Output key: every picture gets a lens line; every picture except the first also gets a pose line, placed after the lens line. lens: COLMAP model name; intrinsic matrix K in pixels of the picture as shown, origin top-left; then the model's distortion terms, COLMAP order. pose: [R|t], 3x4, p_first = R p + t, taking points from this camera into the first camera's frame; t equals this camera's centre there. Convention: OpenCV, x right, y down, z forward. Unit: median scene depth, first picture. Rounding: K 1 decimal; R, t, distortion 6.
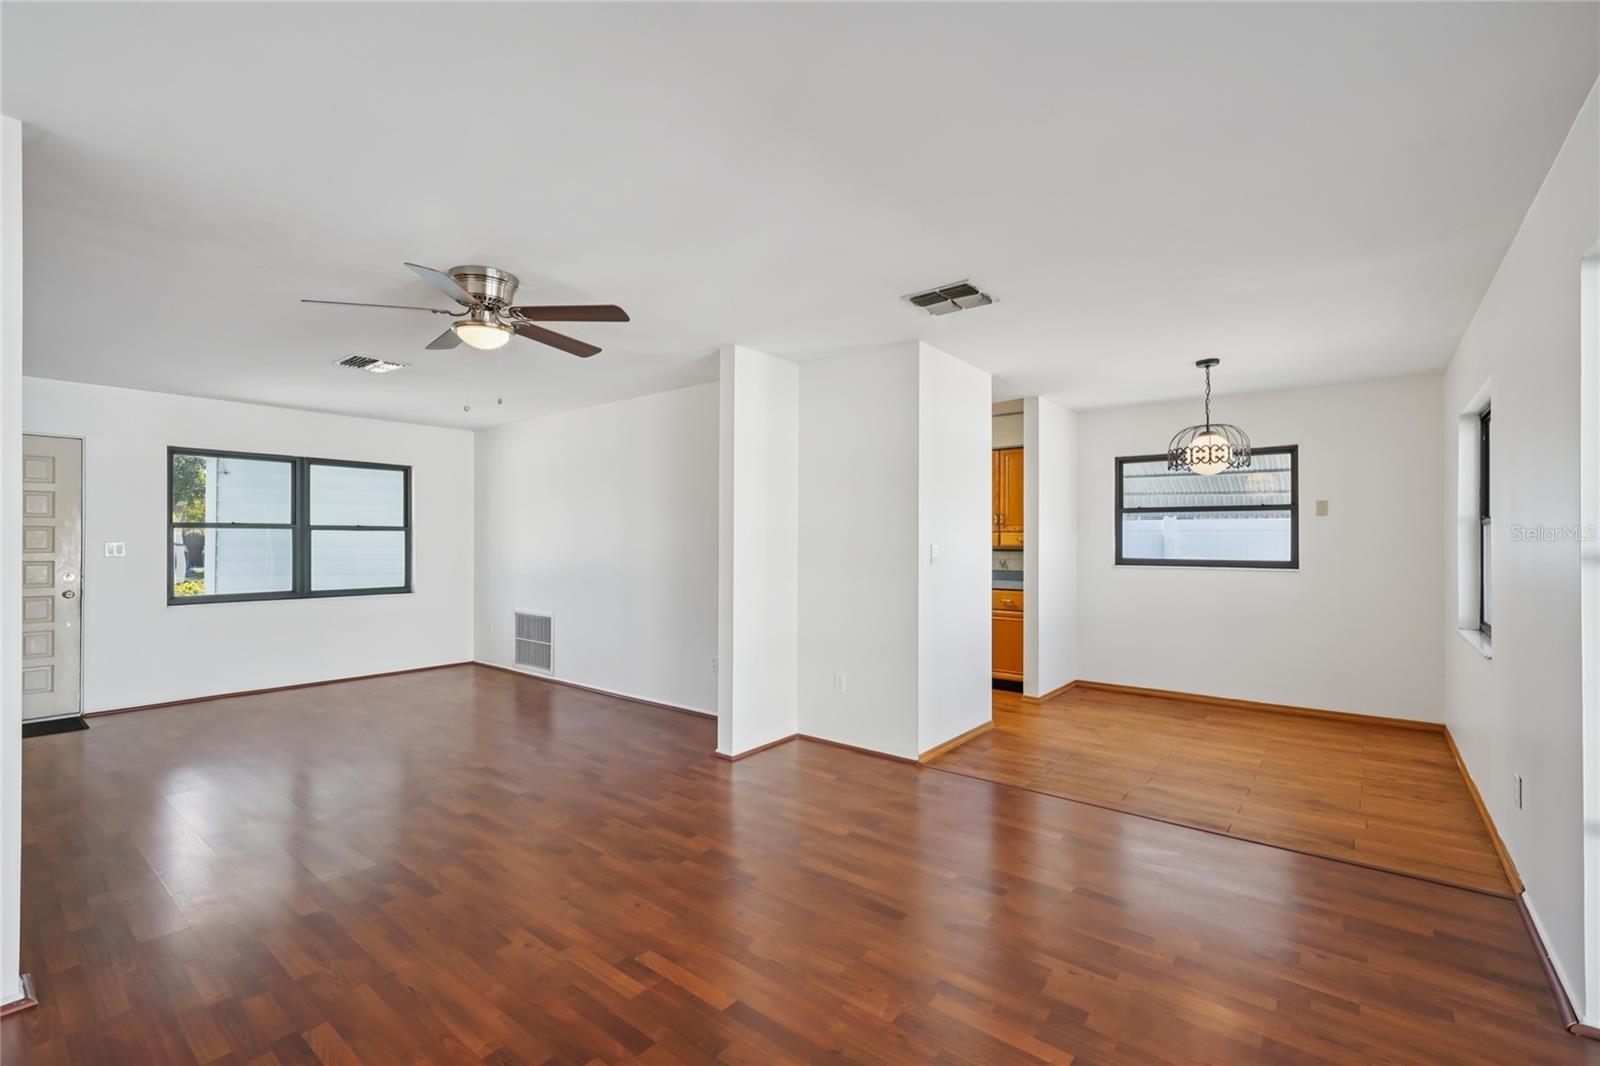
lens RADIAL K [[709.5, 0, 794.4], [0, 709.5, 534.1], [0, 0, 1]] dist [0.002295, 0.000619]
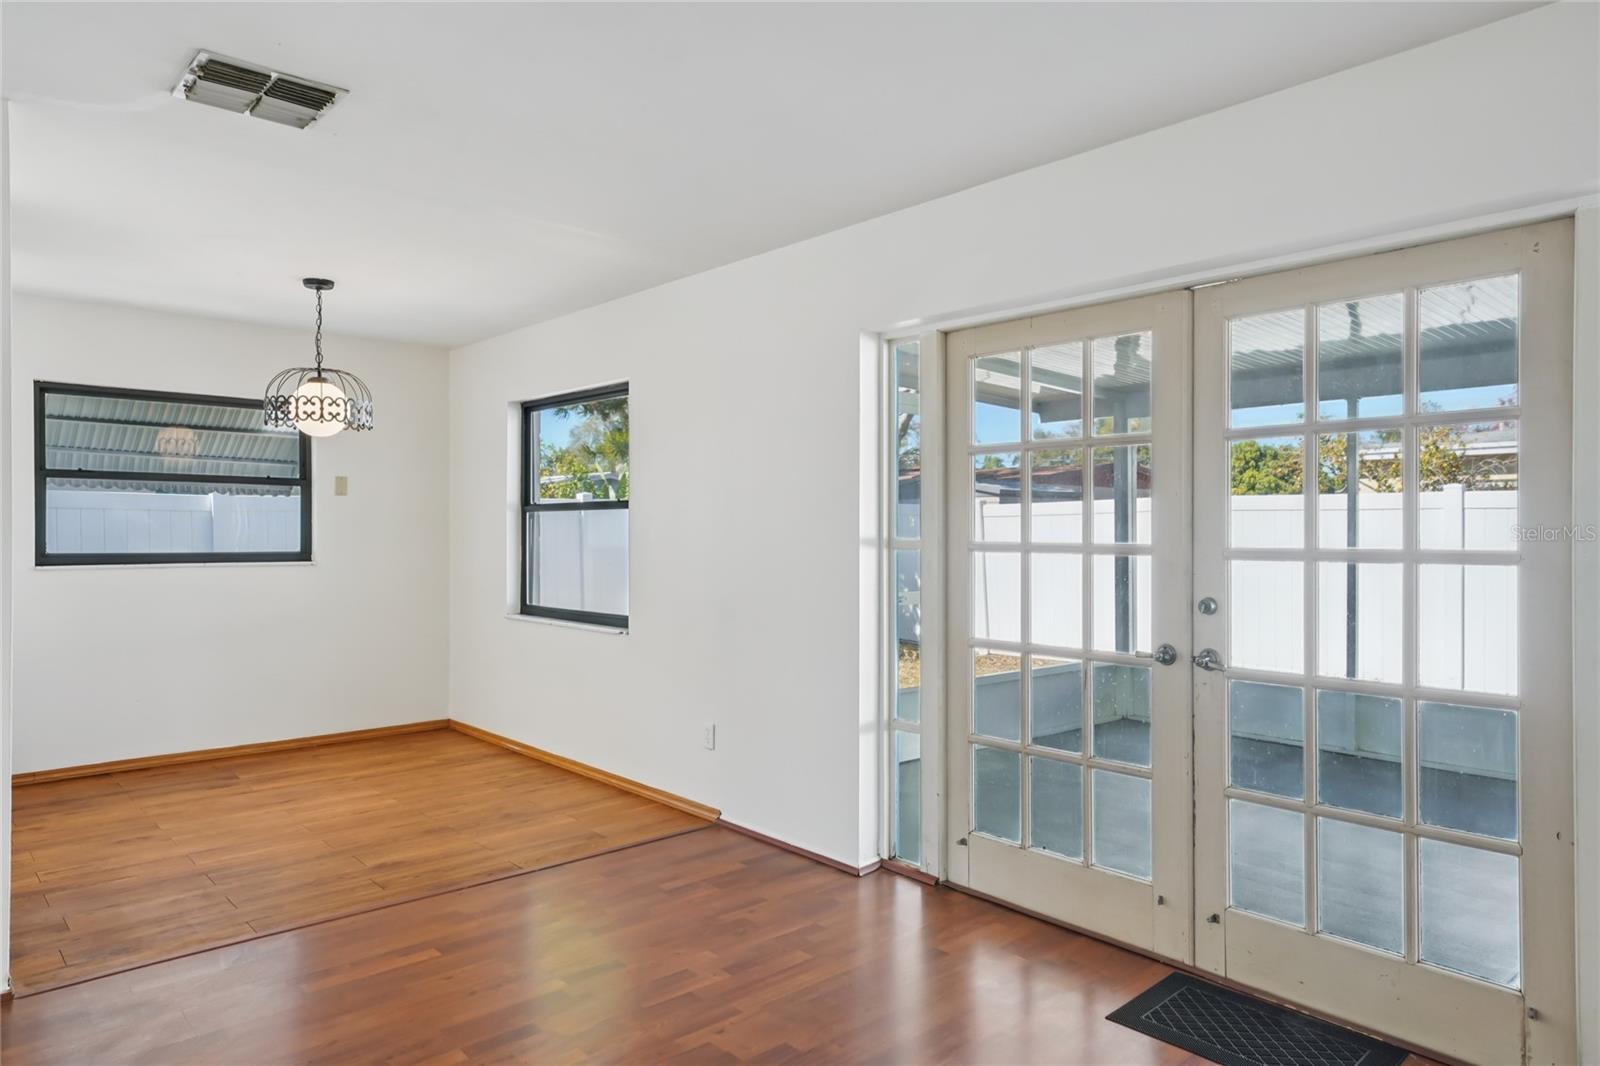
lens RADIAL K [[1021.5, 0, 796.2], [0, 1021.5, 528.3], [0, 0, 1]] dist [0.031481, -0.000717]
pose [[0.159241, -0.001740, 0.987238, -0.387266], [-0.014407, 0.999888, 0.004086, 0.000005], [-0.987135, -0.014874, 0.159198, 0.336847]]
